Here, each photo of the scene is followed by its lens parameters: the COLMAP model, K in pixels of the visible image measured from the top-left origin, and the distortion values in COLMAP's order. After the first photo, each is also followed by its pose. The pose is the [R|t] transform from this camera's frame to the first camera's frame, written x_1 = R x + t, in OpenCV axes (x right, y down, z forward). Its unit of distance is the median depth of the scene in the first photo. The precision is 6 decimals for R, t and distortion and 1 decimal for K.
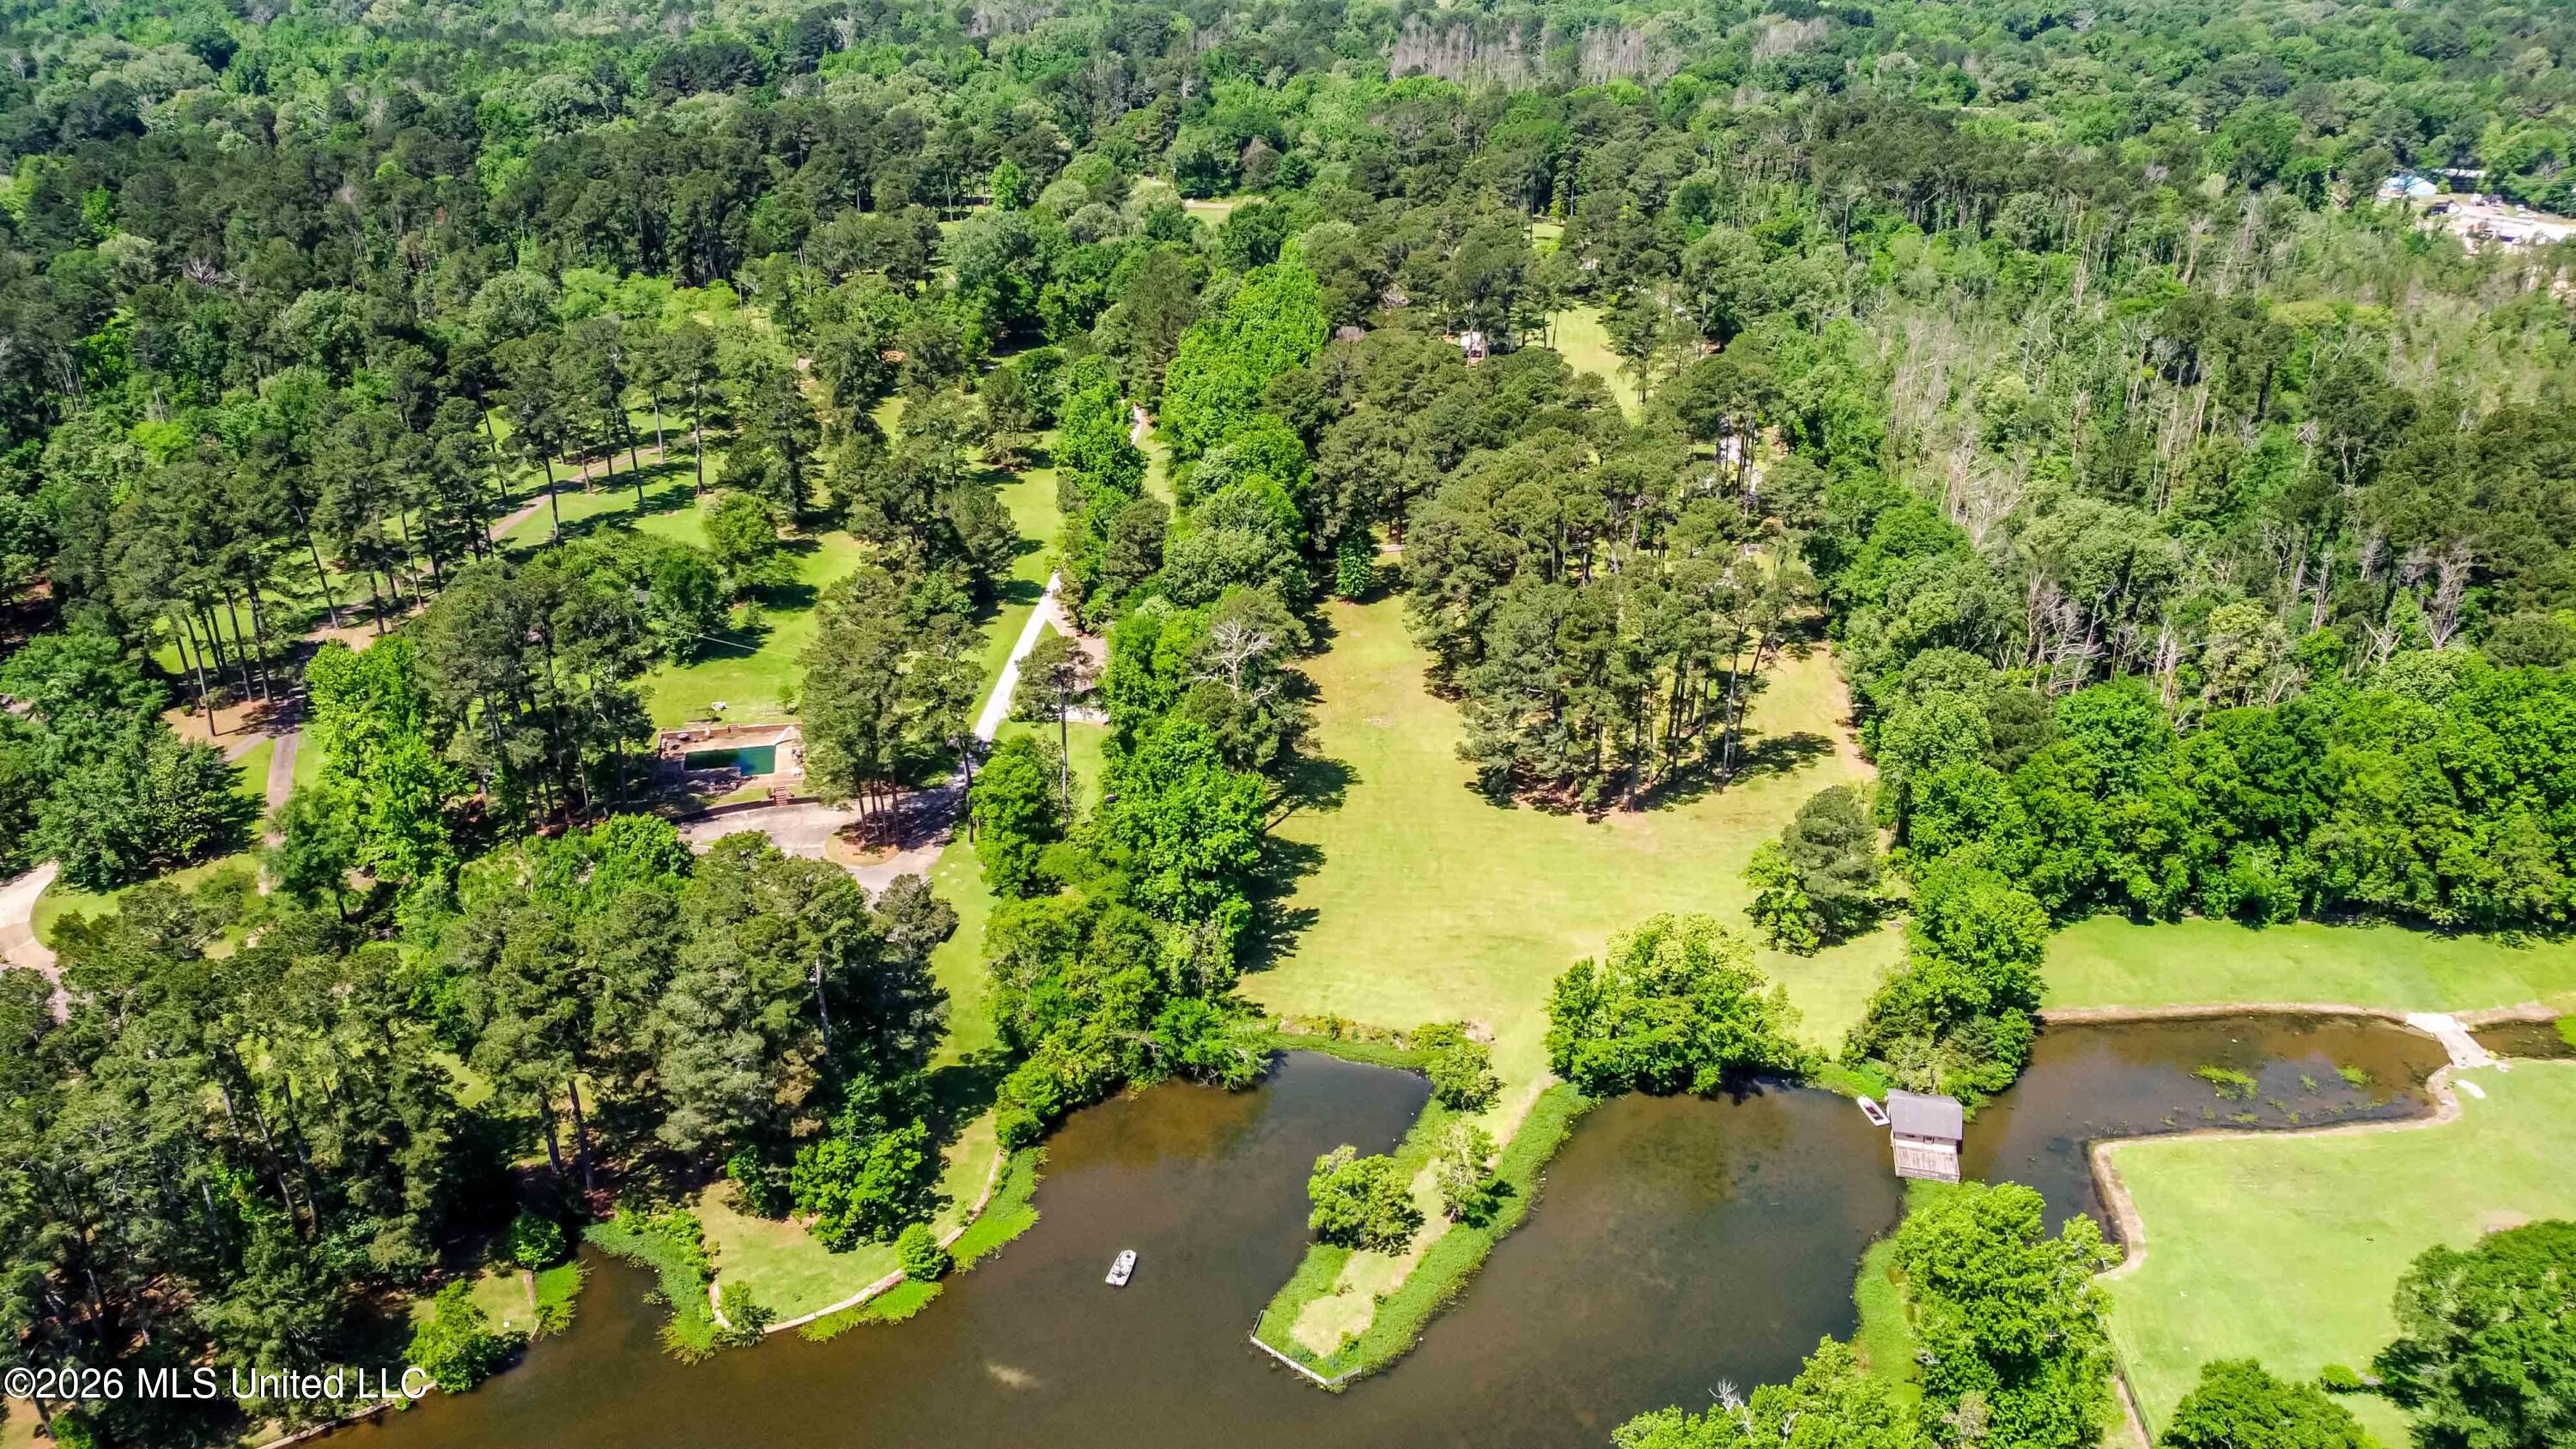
lens RADIAL K [[1726.3, 0, 1288.0], [0, 1726.3, 724.5], [0, 0, 1]] dist [0.004042, 0.000615]
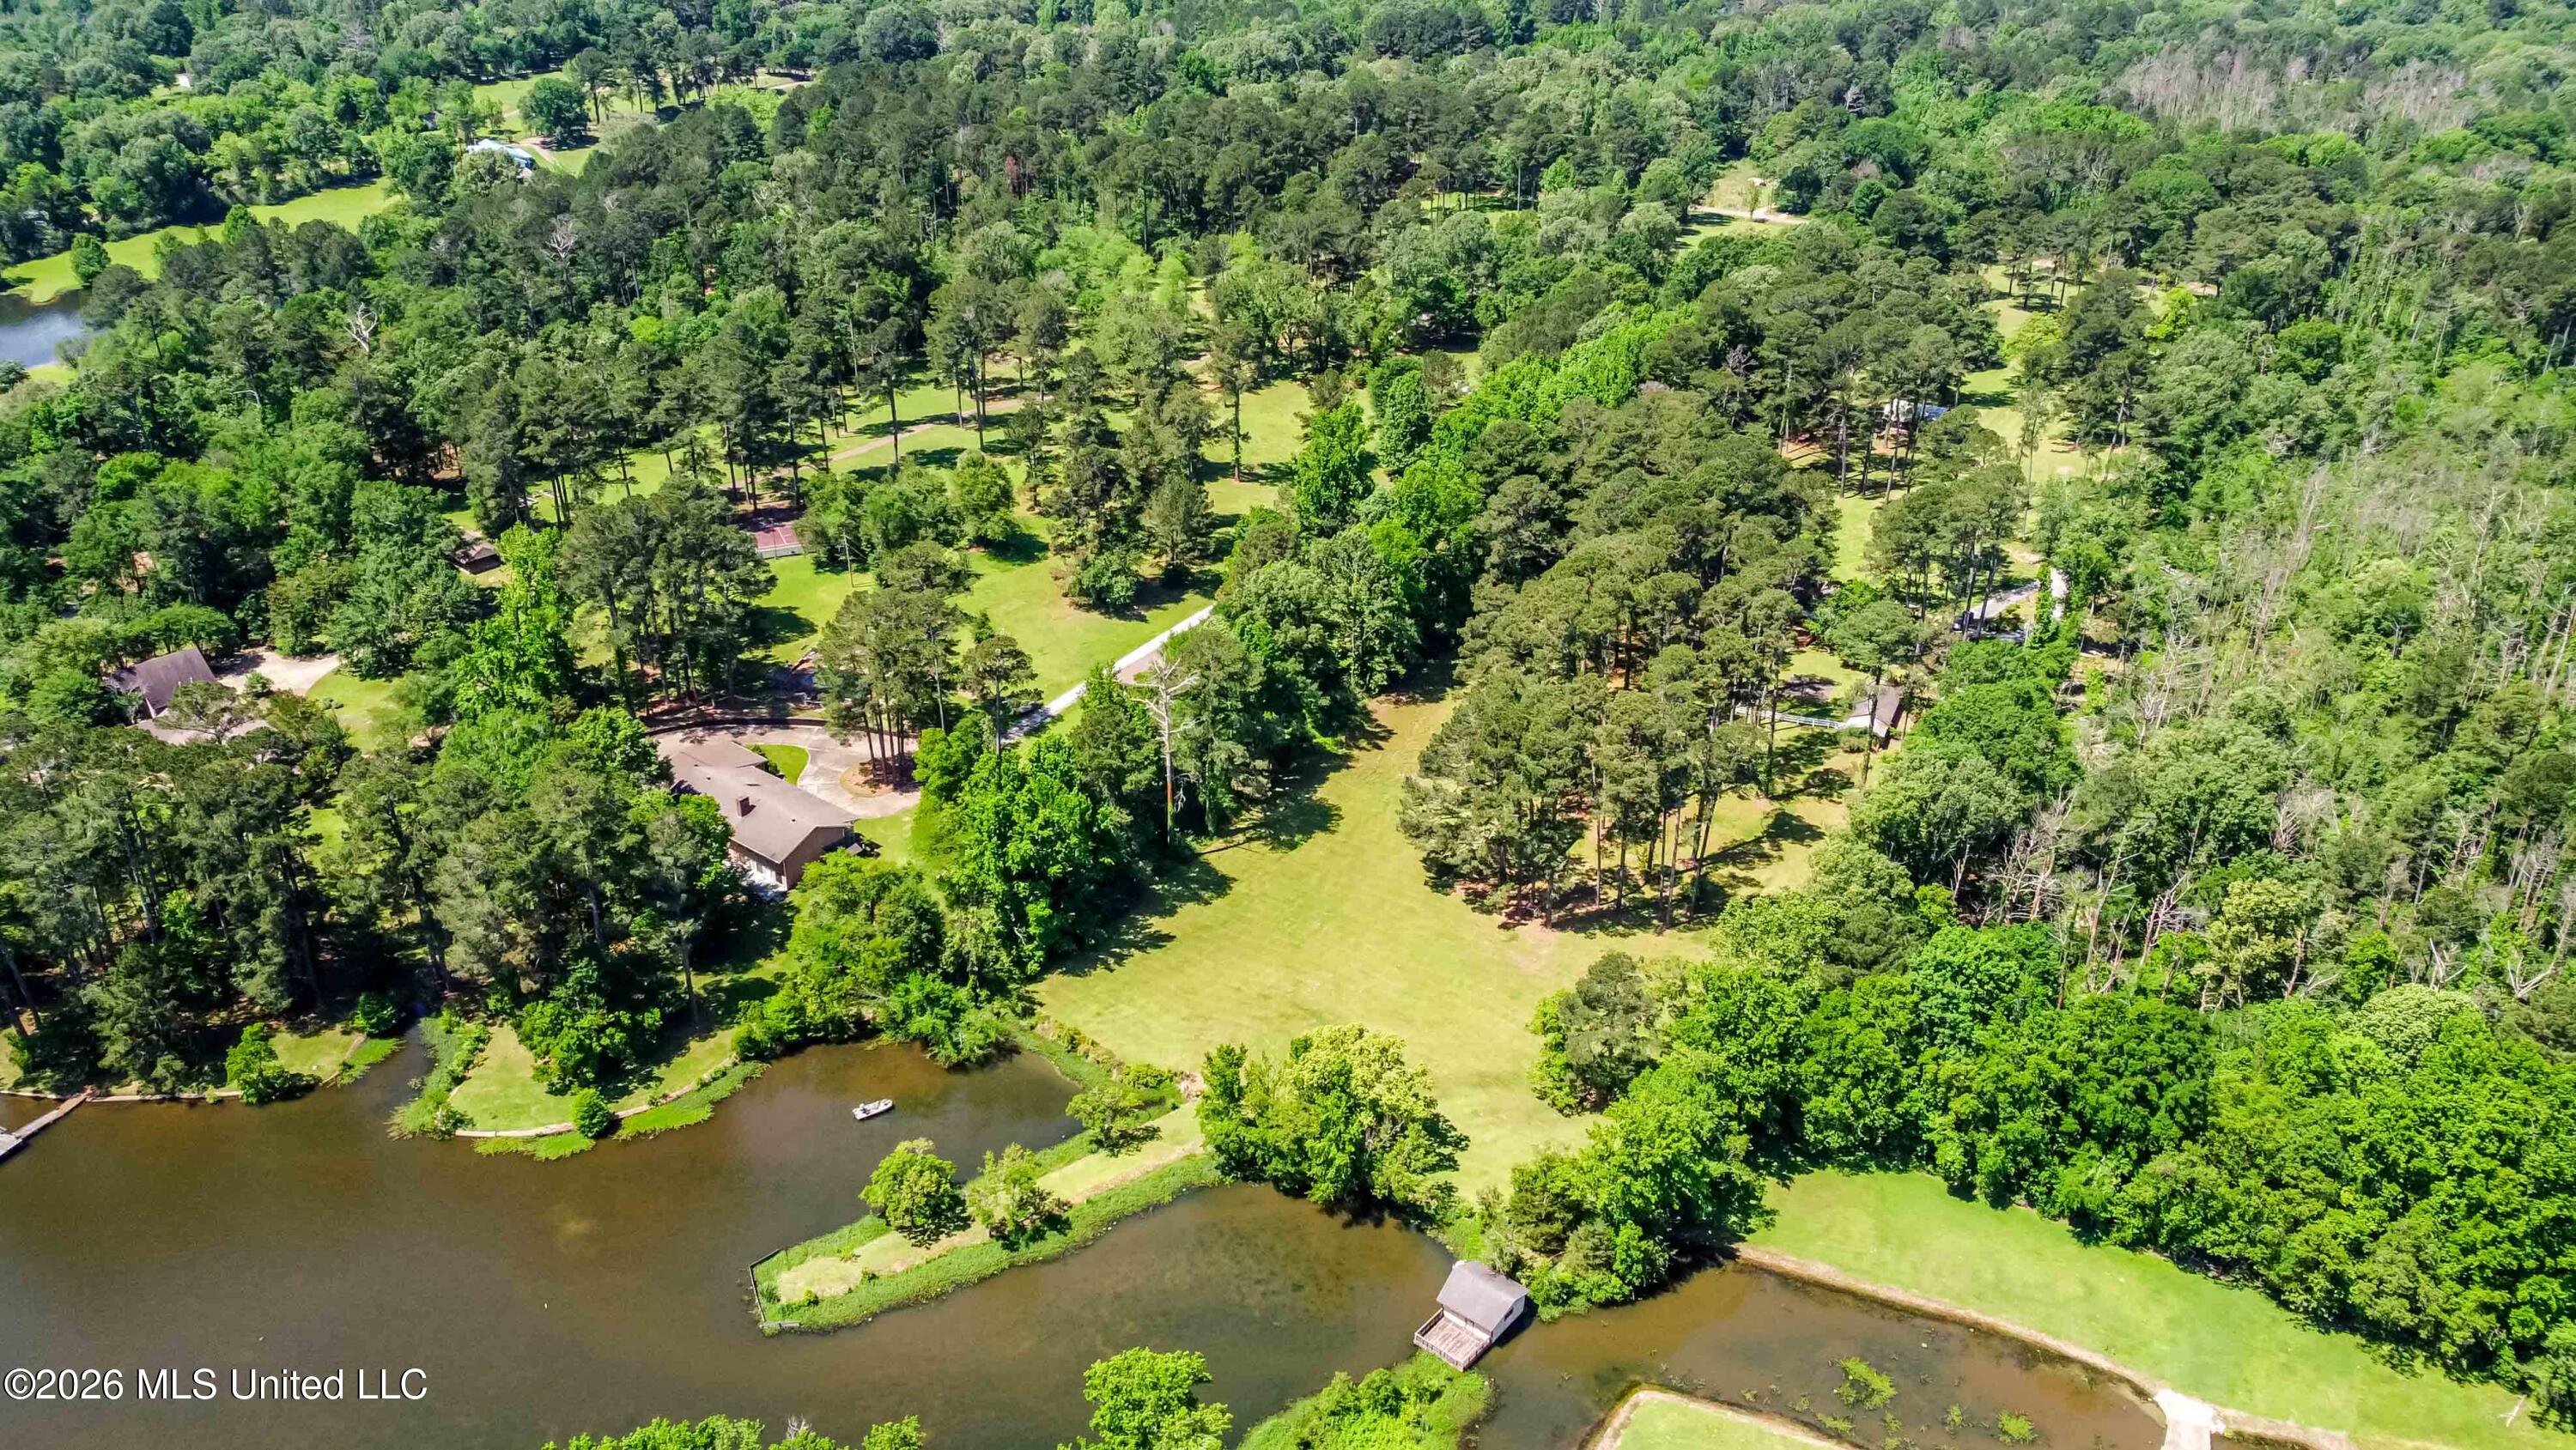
lens RADIAL K [[1726.4, 0, 1288.0], [0, 1726.4, 725.0], [0, 0, 1]] dist [0.004042, 0.000615]
pose [[0.903878, 0.221381, -0.366053, 0.497326], [-0.214262, 0.974899, 0.060528, -0.111943], [0.370264, 0.023721, 0.928624, 0.039440]]
